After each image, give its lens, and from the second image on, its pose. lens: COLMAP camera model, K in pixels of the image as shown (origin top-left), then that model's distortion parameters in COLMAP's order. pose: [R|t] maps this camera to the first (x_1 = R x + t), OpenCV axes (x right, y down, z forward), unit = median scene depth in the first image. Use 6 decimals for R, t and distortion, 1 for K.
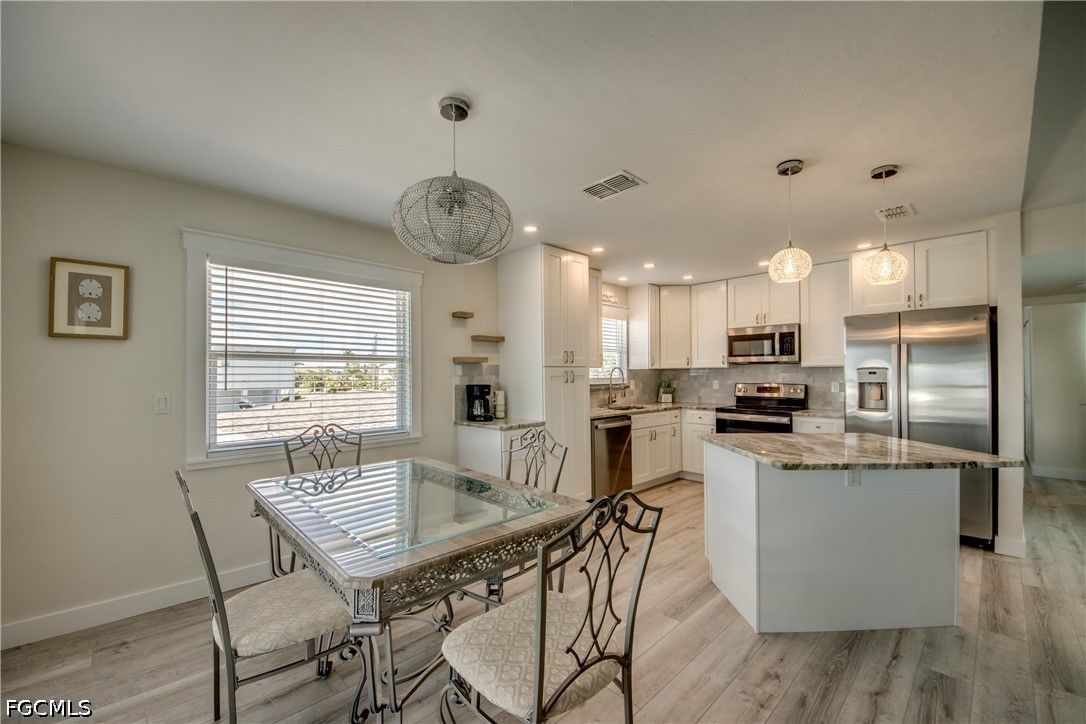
lens RADIAL K [[431.9, 0, 542.2], [0, 431.9, 371.7], [0, 0, 1]] dist [0.023158, -0.015347]
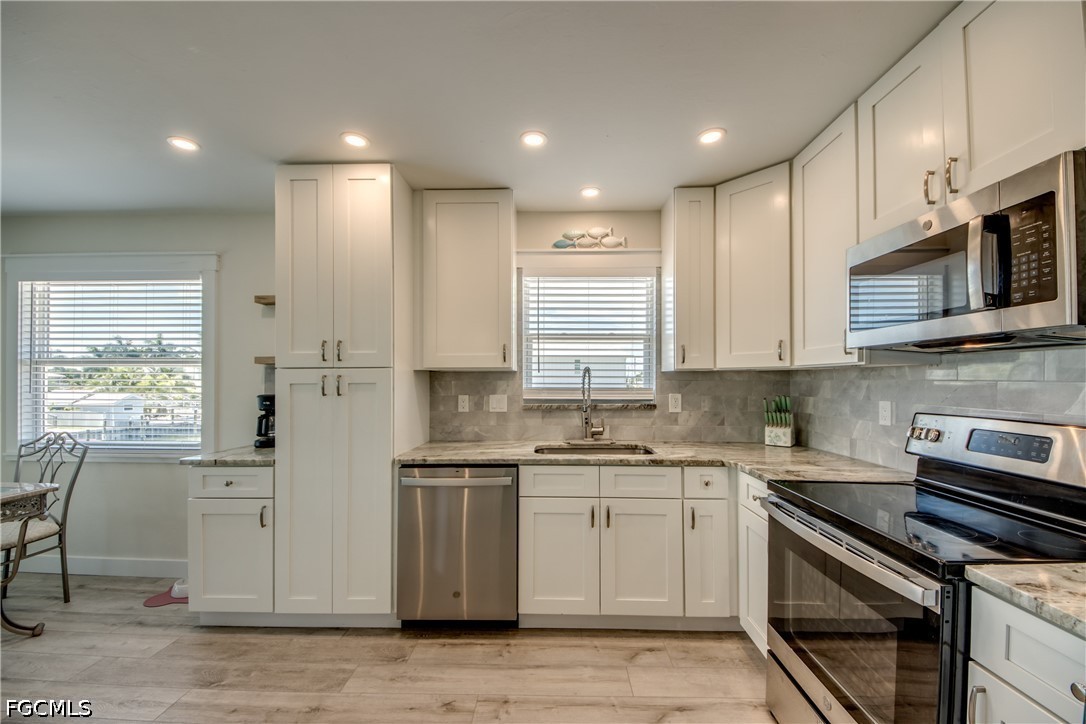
lens RADIAL K [[419.6, 0, 540.8], [0, 419.6, 377.1], [0, 0, 1]] dist [0.033126, -0.018724]
pose [[0.701276, 0.000722, -0.712890, 0.570063], [-0.000505, 1.000000, 0.000516, 0.000438], [0.712890, -0.000002, 0.701276, 0.697914]]
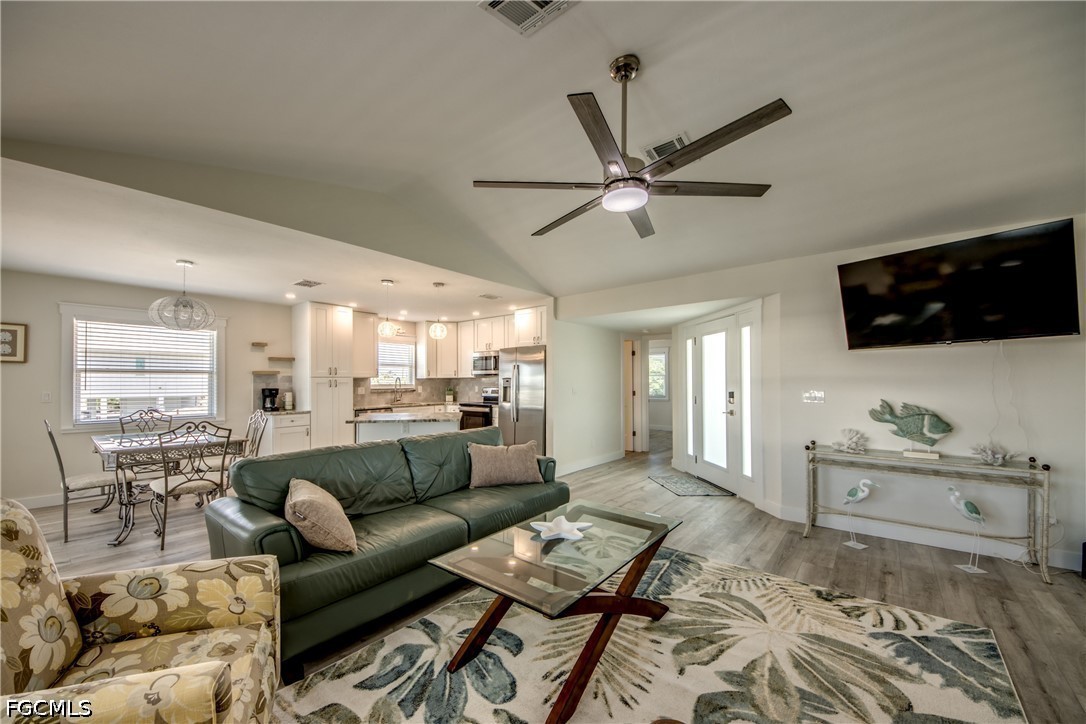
lens RADIAL K [[411.6, 0, 534.8], [0, 411.6, 375.7], [0, 0, 1]] dist [0.014024, -0.014154]
pose [[0.992940, 0.001722, 0.118607, 0.544430], [-0.000559, 0.999951, -0.009836, -0.001661], [-0.118618, 0.009700, 0.992893, -0.534392]]
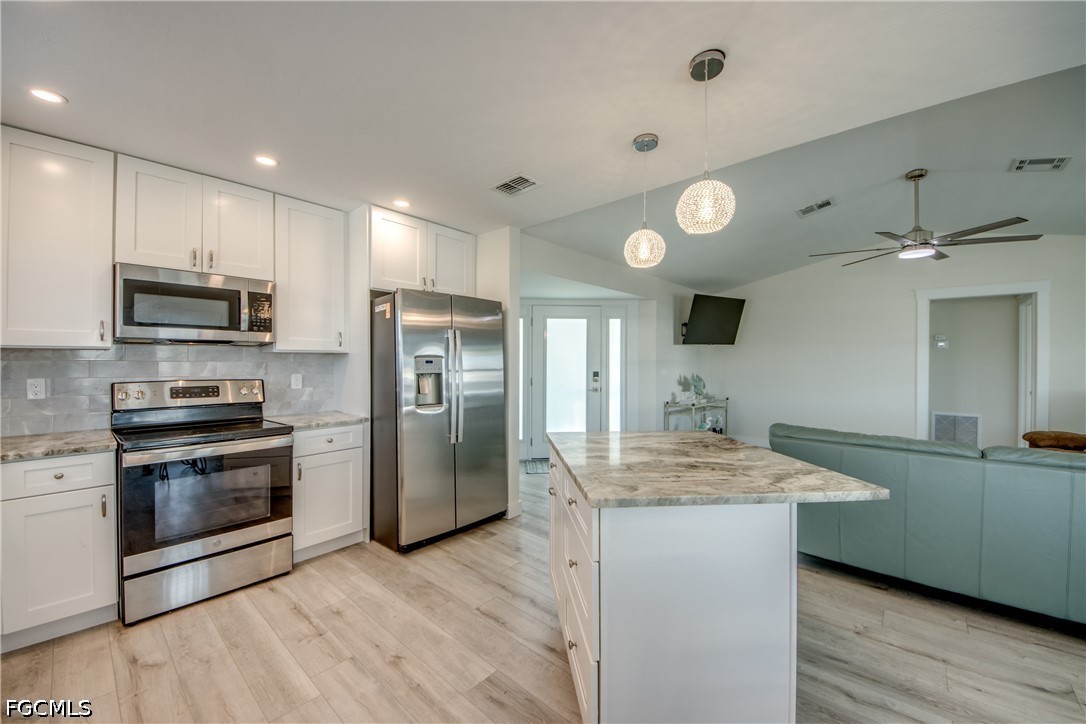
lens RADIAL K [[414.5, 0, 537.7], [0, 414.5, 363.2], [0, 0, 1]] dist [0.025980, -0.019510]
pose [[-0.075168, -0.000093, 0.997171, -0.037353], [-0.005045, 0.999987, -0.000287, 0.003862], [-0.997158, -0.005052, -0.075167, 0.694001]]
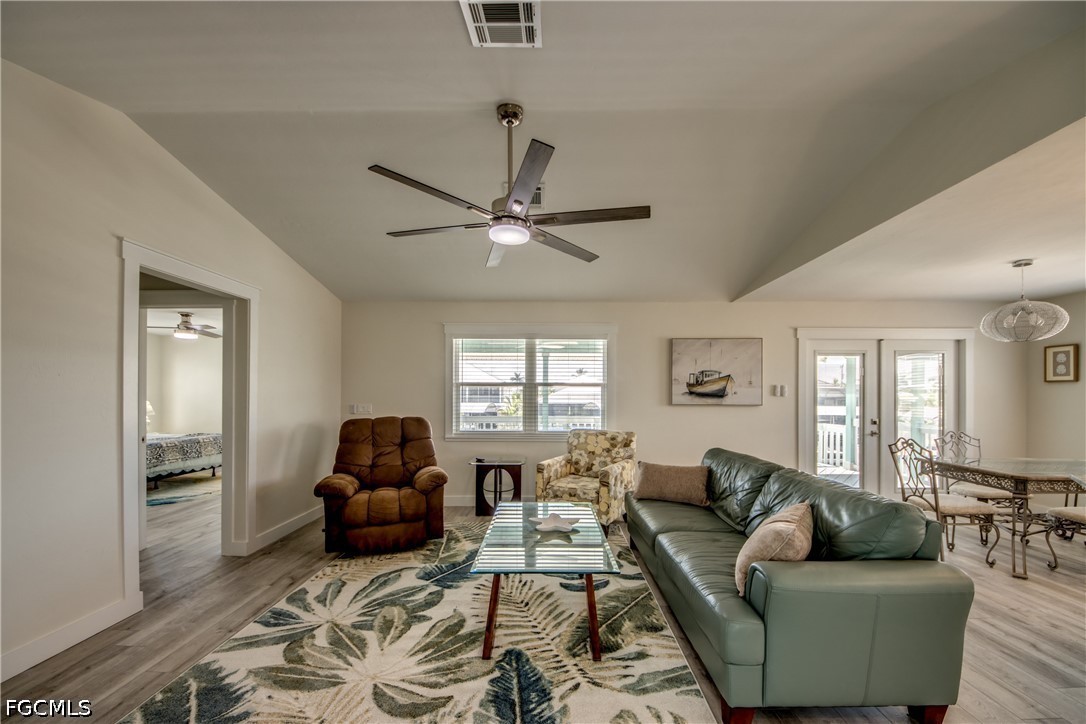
lens RADIAL K [[419.9, 0, 548.3], [0, 419.9, 391.4], [0, 0, 1]] dist [0.027538, -0.018816]
pose [[-0.693397, -0.007590, -0.720515, 1.048137], [-0.002508, 0.999964, -0.008120, -0.005440], [0.720551, -0.003823, -0.693391, 0.317927]]
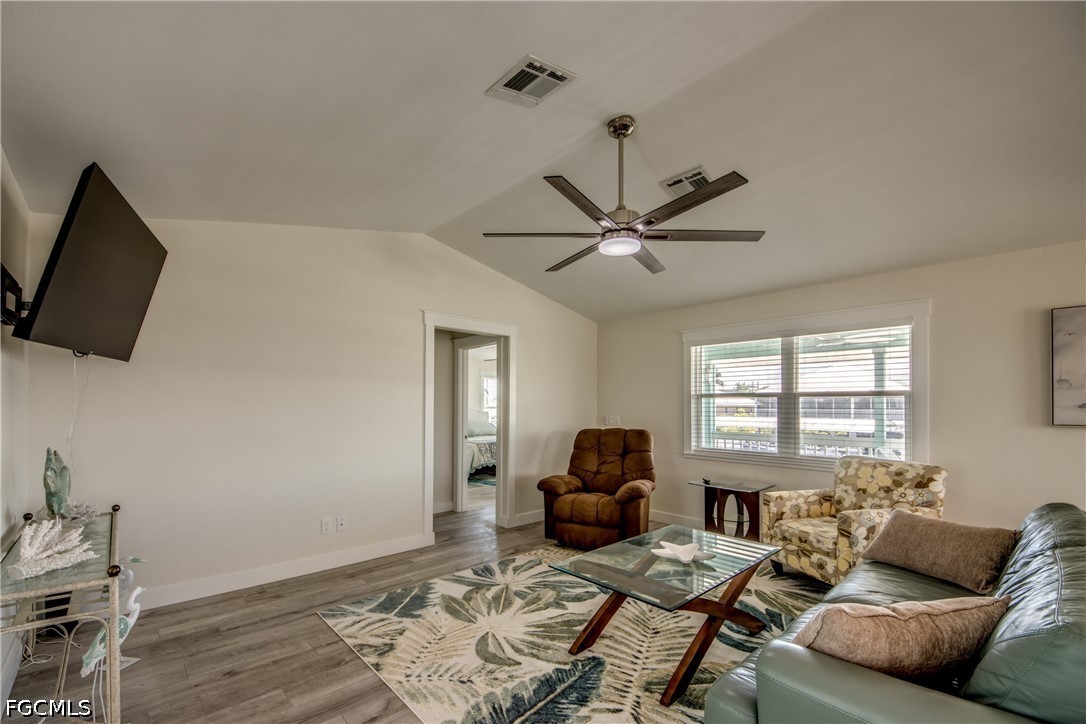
lens RADIAL K [[456.8, 0, 521.9], [0, 456.8, 396.4], [0, 0, 1]] dist [0.036989, -0.026385]
pose [[-0.999265, -0.002742, 0.038240, 0.802078], [-0.003579, 0.999755, -0.021846, -0.006297], [-0.038171, -0.021966, -0.999030, 0.492717]]
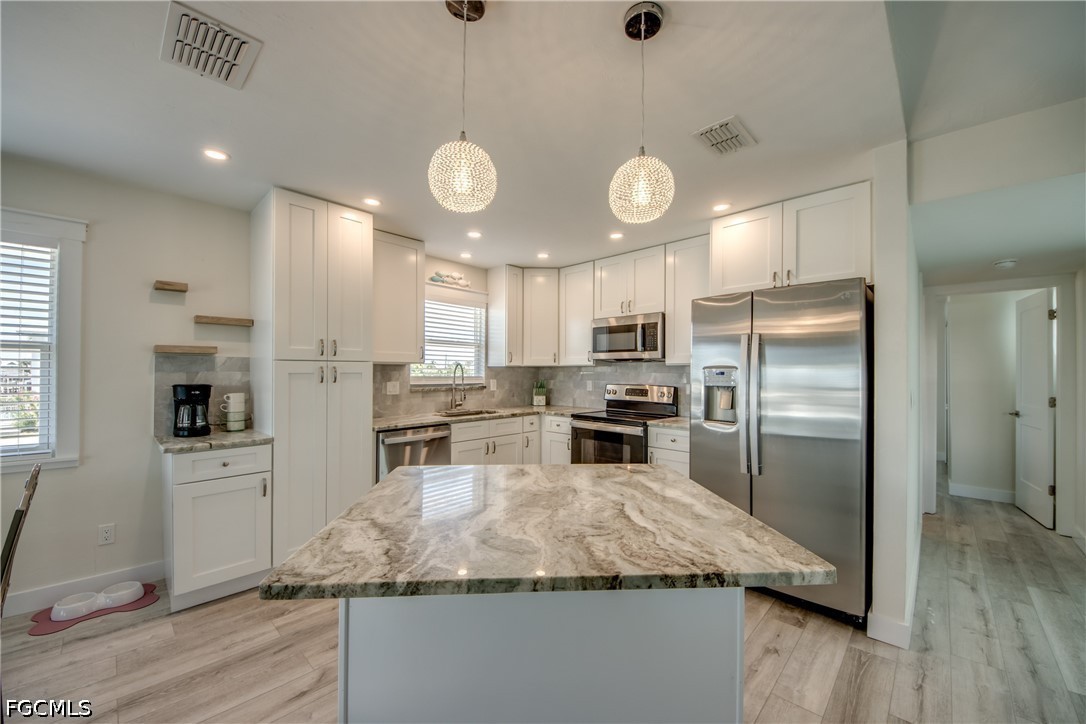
lens RADIAL K [[407.6, 0, 538.1], [0, 407.6, 369.2], [0, 0, 1]] dist [0.025885, -0.016753]
pose [[0.999385, 0.010372, 0.033506, 0.343359], [-0.010312, 0.999945, -0.001979, 0.000351], [-0.033525, 0.001632, 0.999437, 0.252903]]
